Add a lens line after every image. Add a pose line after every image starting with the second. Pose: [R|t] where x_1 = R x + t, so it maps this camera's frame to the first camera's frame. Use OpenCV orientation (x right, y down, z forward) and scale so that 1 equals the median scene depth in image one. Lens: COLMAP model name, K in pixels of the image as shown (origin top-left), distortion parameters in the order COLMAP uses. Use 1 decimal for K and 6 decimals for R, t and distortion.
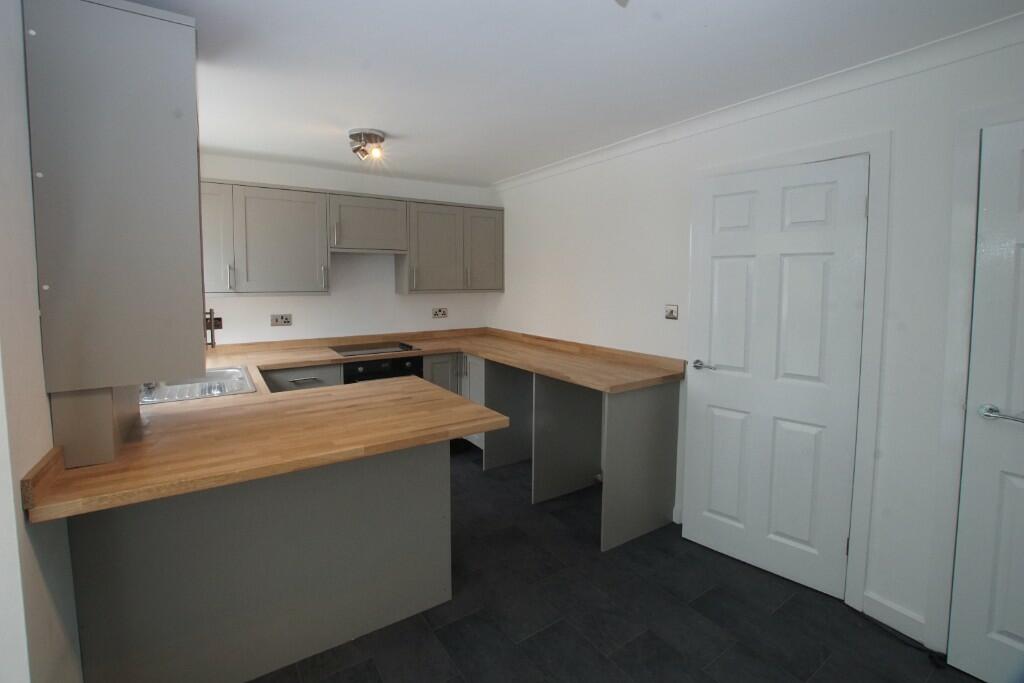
lens RADIAL K [[462.8, 0, 507.9], [0, 462.8, 307.6], [0, 0, 1]] dist [-0.000997, 0.000175]
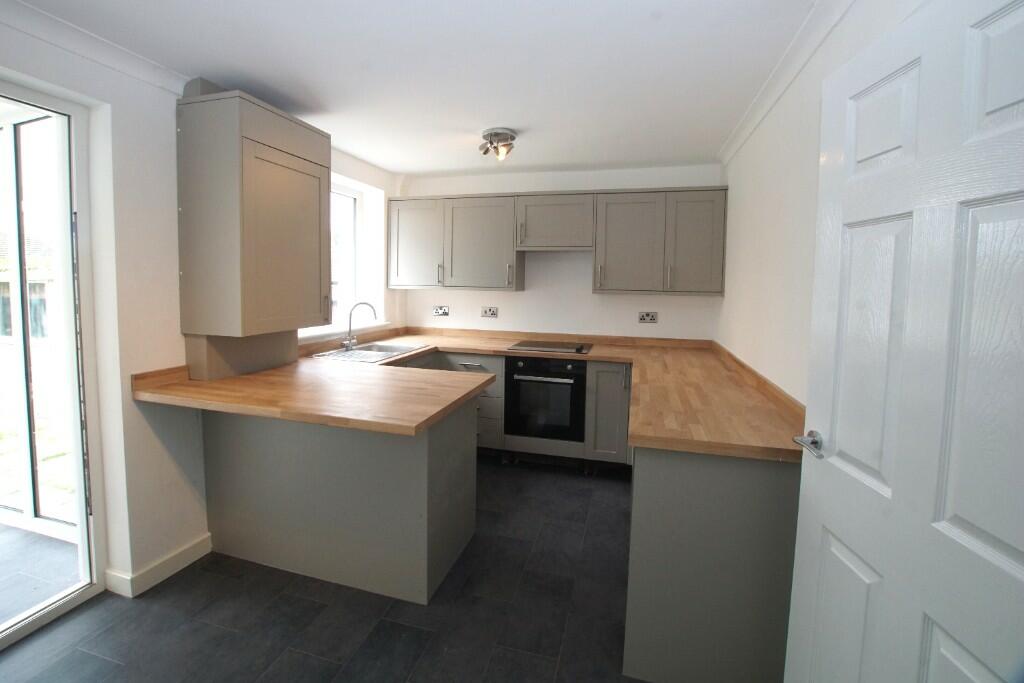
lens RADIAL K [[462.8, 0, 507.9], [0, 462.8, 307.6], [0, 0, 1]] dist [-0.000997, 0.000175]
pose [[0.649638, 0.057584, -0.758060, 0.409157], [-0.060296, 0.997889, 0.024129, -0.014221], [0.757849, 0.030033, 0.651739, 0.287899]]
